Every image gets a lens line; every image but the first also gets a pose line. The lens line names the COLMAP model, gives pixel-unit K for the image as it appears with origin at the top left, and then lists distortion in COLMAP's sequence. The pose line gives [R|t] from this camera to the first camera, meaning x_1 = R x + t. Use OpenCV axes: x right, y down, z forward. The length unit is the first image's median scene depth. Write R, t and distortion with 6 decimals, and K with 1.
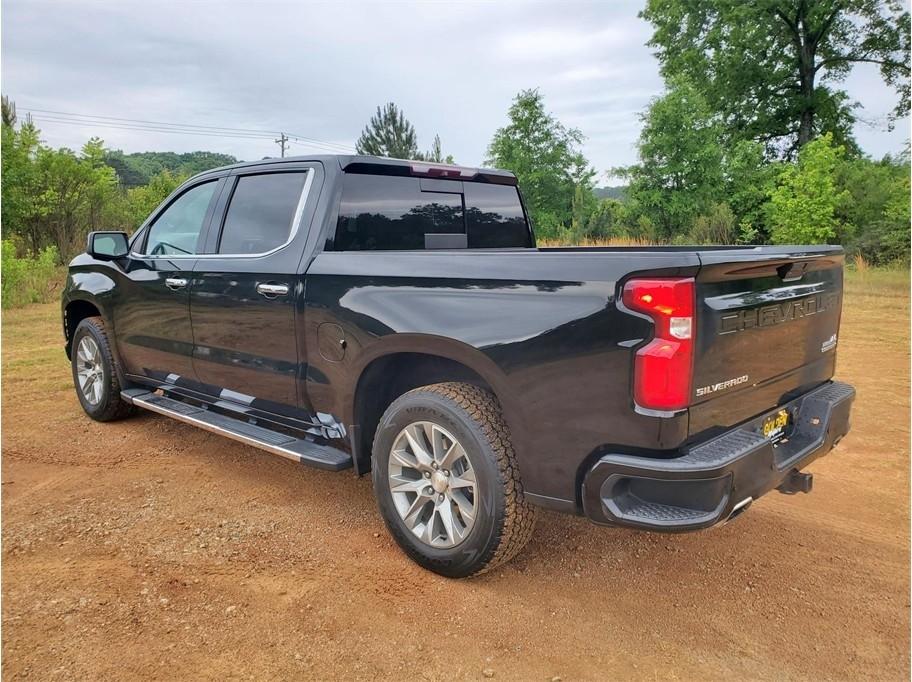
lens RADIAL K [[724.5, 0, 447.4], [0, 724.5, 334.3], [0, 0, 1]] dist [-0.013834, 0.049214]
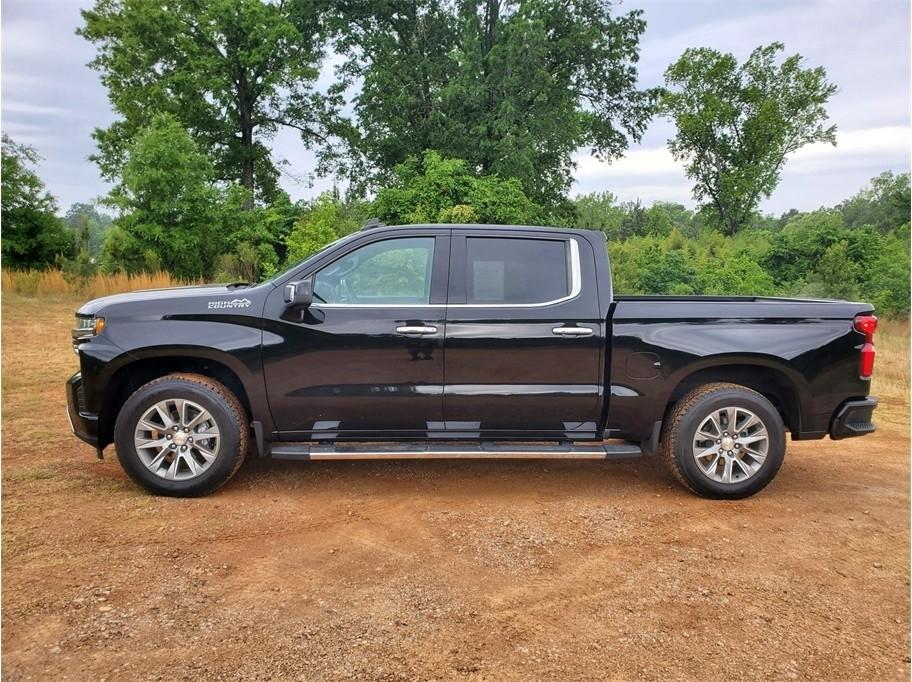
lens RADIAL K [[732.6, 0, 445.8], [0, 732.6, 342.9], [0, 0, 1]] dist [0.043505, 0.004174]
pose [[0.669517, -0.052222, 0.740959, -1.117334], [0.076861, 0.997041, 0.000821, -0.048169], [-0.738809, 0.056401, 0.671550, 0.228022]]
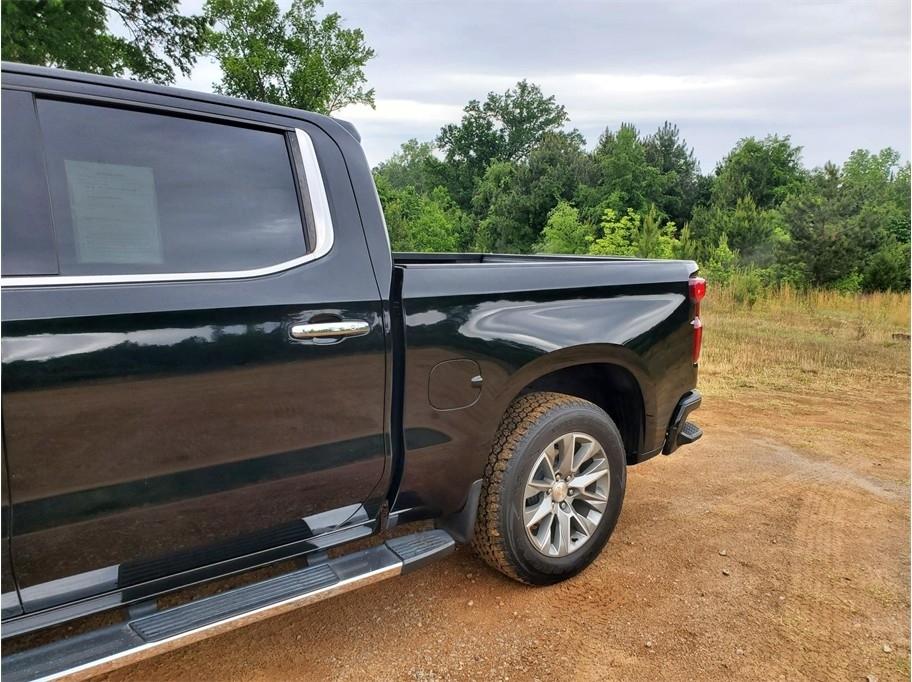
lens RADIAL K [[745.2, 0, 474.1], [0, 745.2, 344.3], [0, 0, 1]] dist [-0.006962, 0.052742]
pose [[0.104125, -0.129585, 0.986086, -0.687486], [0.112324, 0.986664, 0.117800, -0.089818], [-0.988201, 0.098496, 0.117292, 0.659197]]
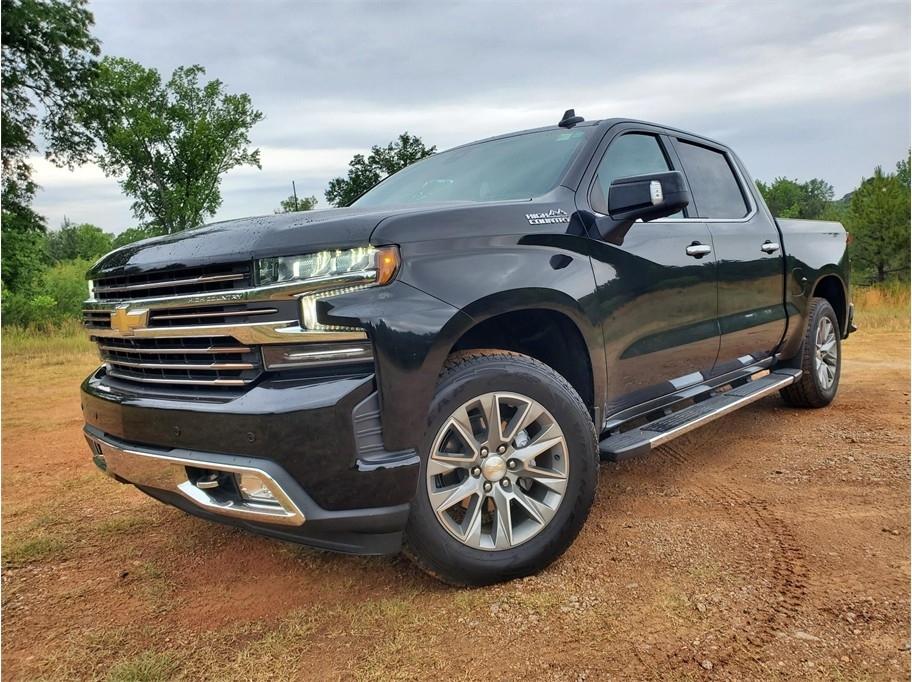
lens RADIAL K [[744.9, 0, 453.6], [0, 744.9, 340.8], [0, 0, 1]] dist [0.008530, 0.001471]
pose [[-0.060747, -0.062755, 0.996179, -1.159300], [0.200125, 0.976991, 0.073749, -0.084867], [-0.977885, 0.203840, -0.046790, 1.290368]]
